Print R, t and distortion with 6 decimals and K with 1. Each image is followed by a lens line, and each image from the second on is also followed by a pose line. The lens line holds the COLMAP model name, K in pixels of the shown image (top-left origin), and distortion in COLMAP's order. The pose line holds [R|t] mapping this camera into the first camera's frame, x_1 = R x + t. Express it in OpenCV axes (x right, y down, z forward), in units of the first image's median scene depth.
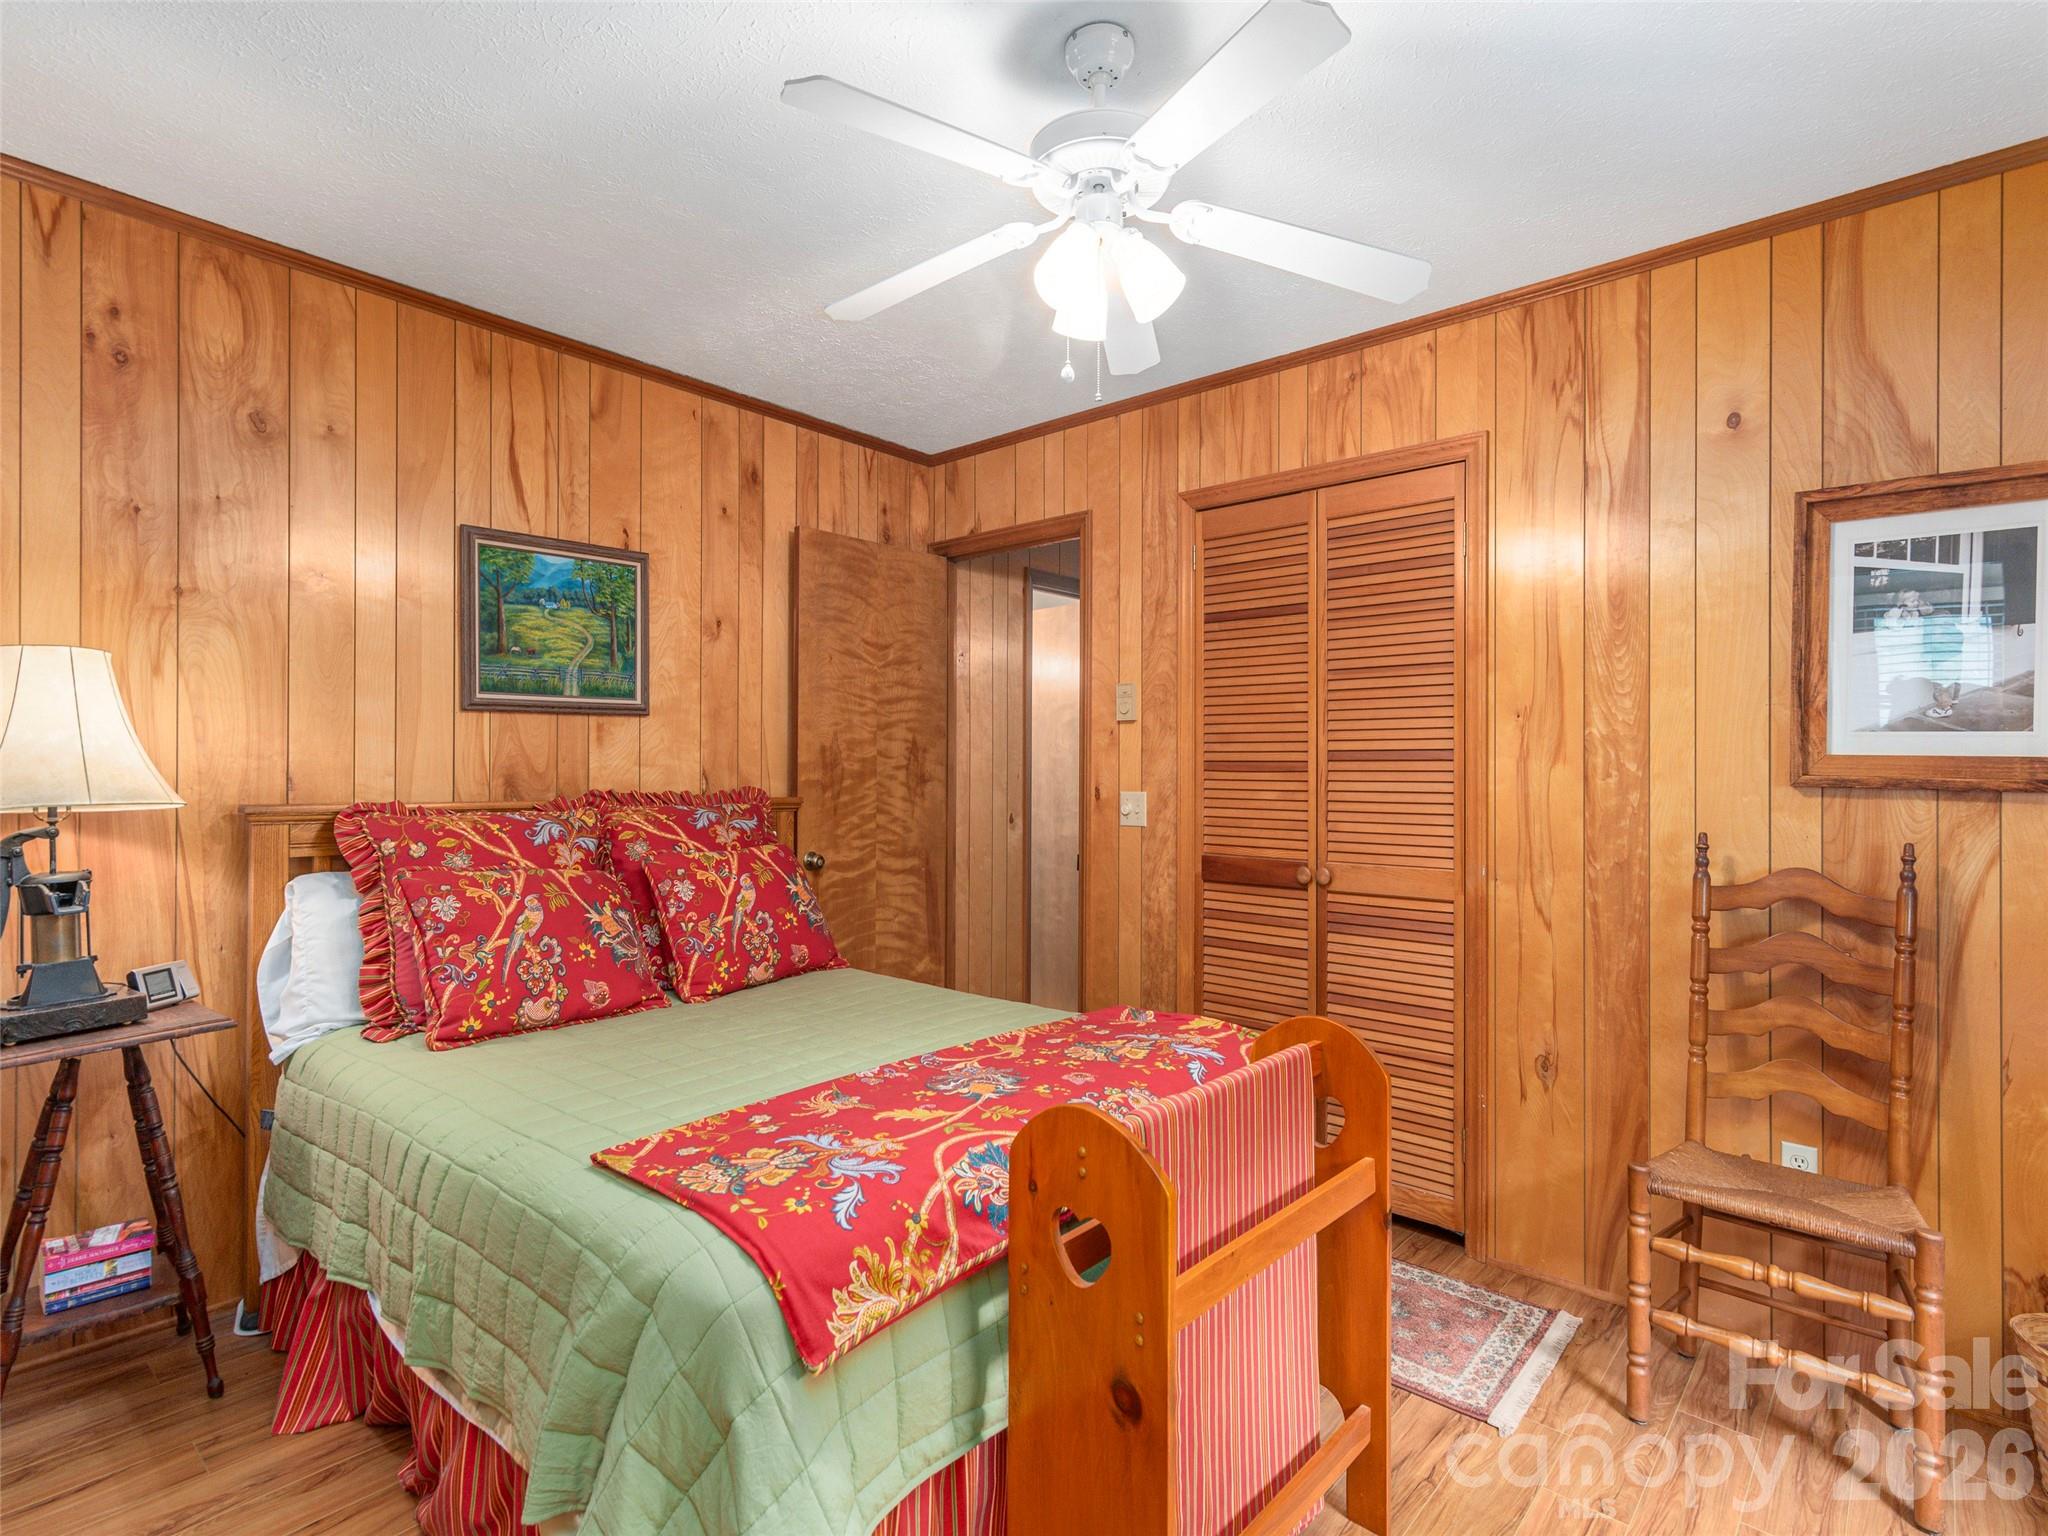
lens RADIAL K [[998.3, 0, 1029.6], [0, 998.3, 771.2], [0, 0, 1]] dist [0.004389, 0.000076]
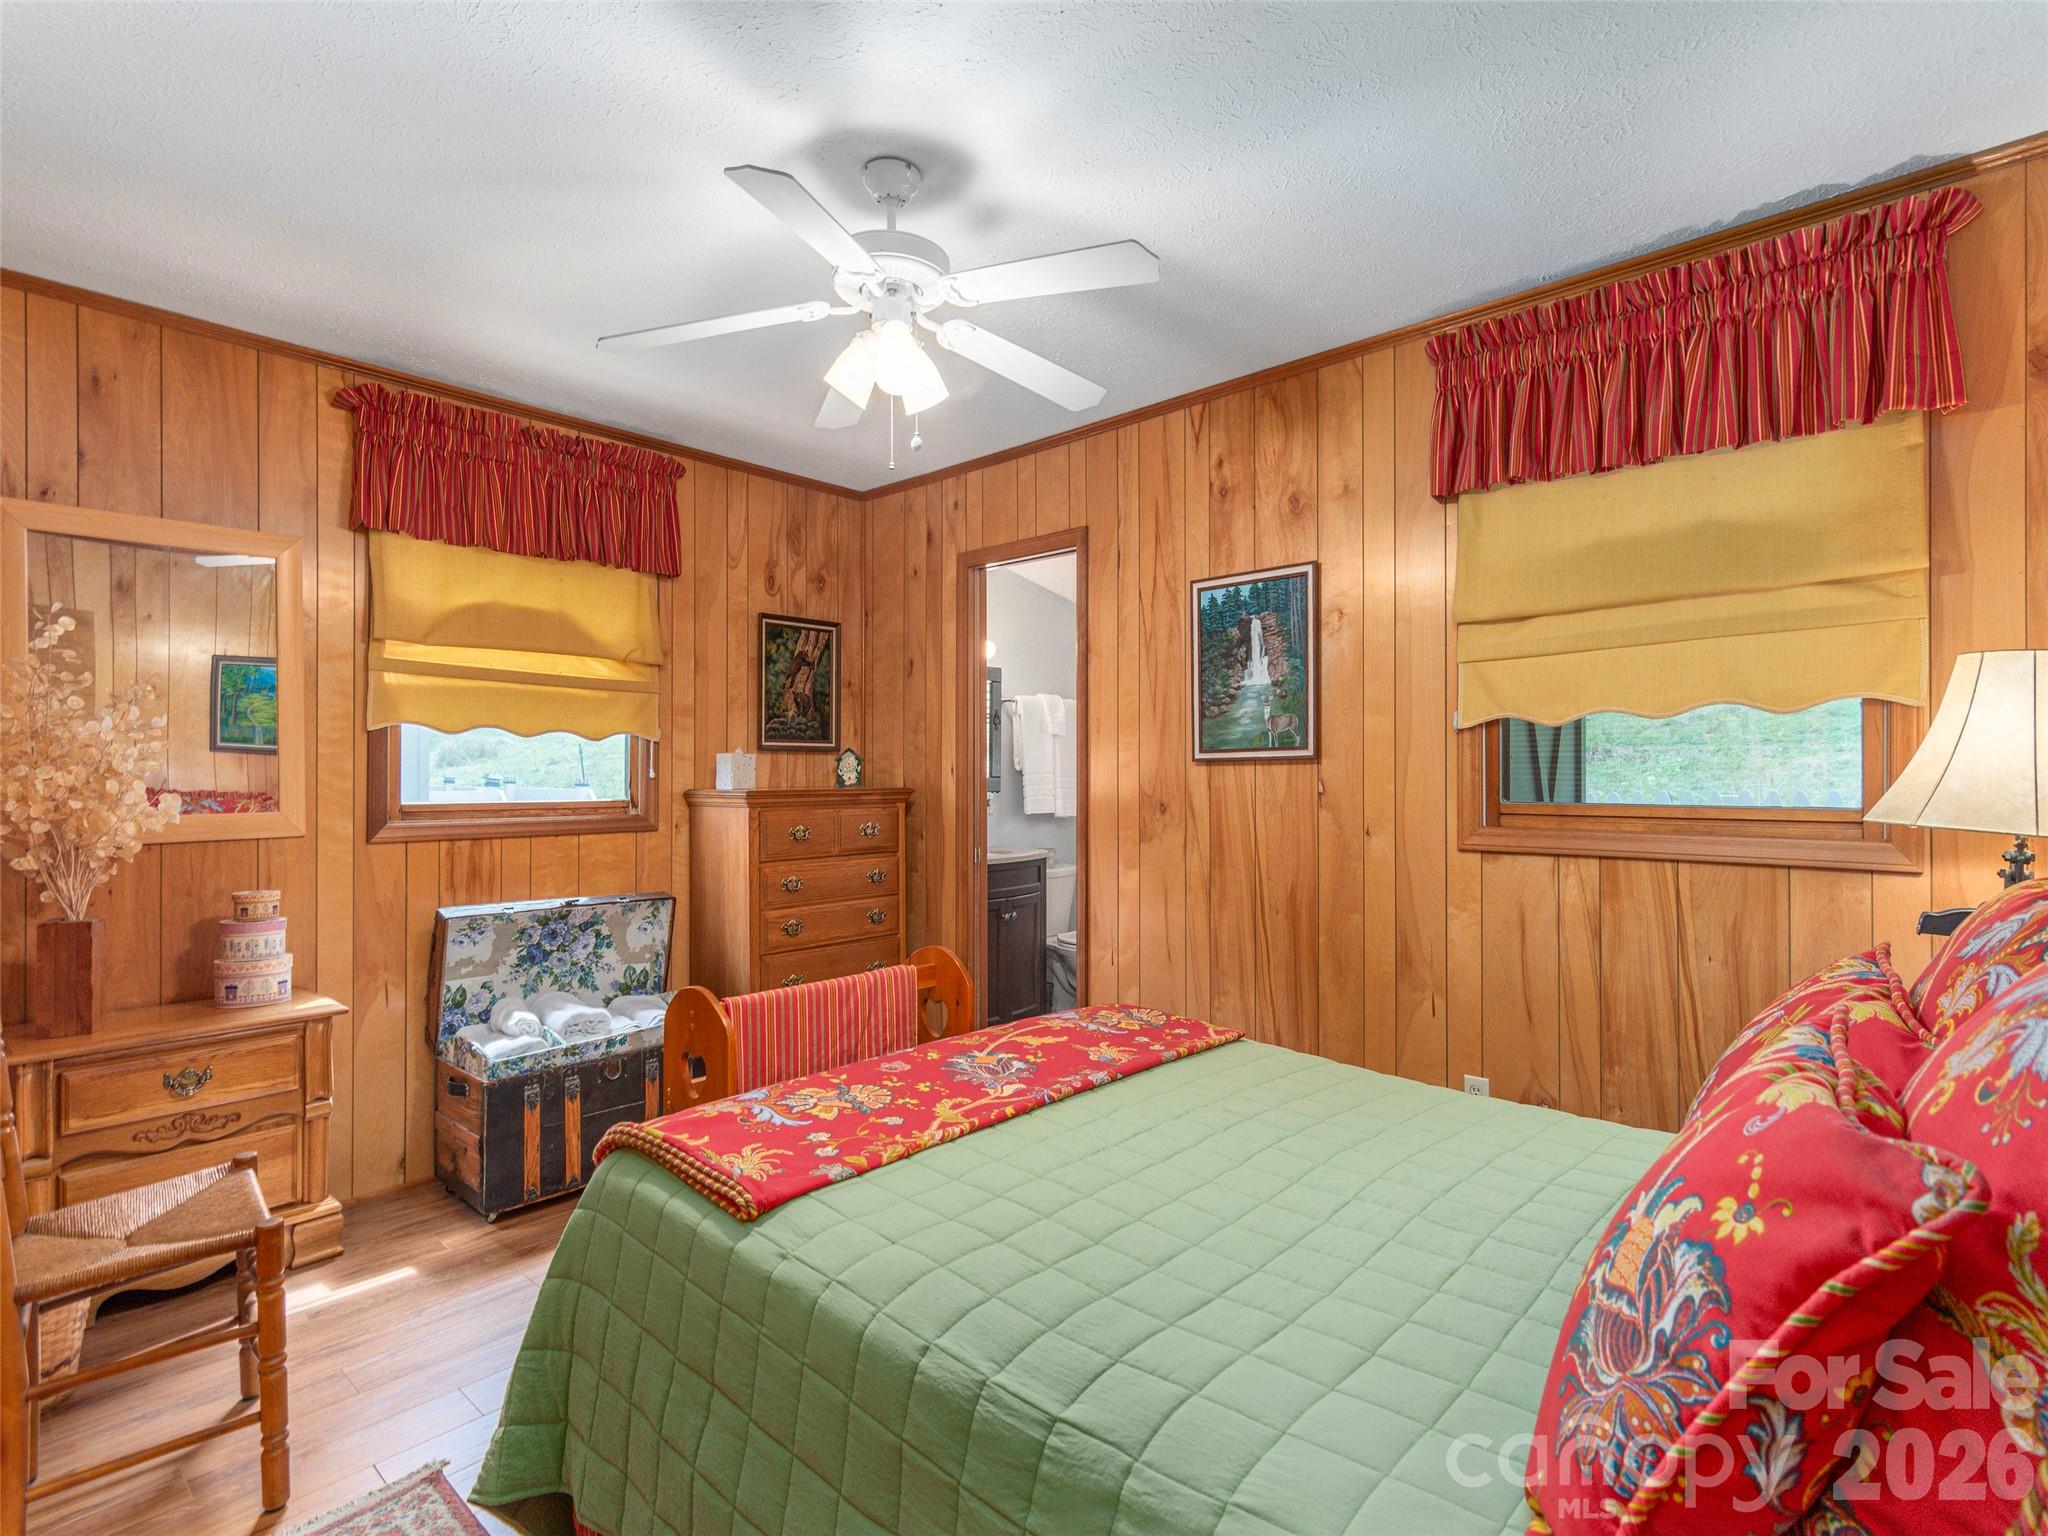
lens RADIAL K [[998.3, 0, 1029.6], [0, 998.3, 771.2], [0, 0, 1]] dist [0.004389, 0.000076]
pose [[-0.999896, -0.003388, 0.013990, -0.113891], [-0.003460, 0.999981, -0.005092, -0.002640], [-0.013972, -0.005140, -0.999889, 2.175537]]
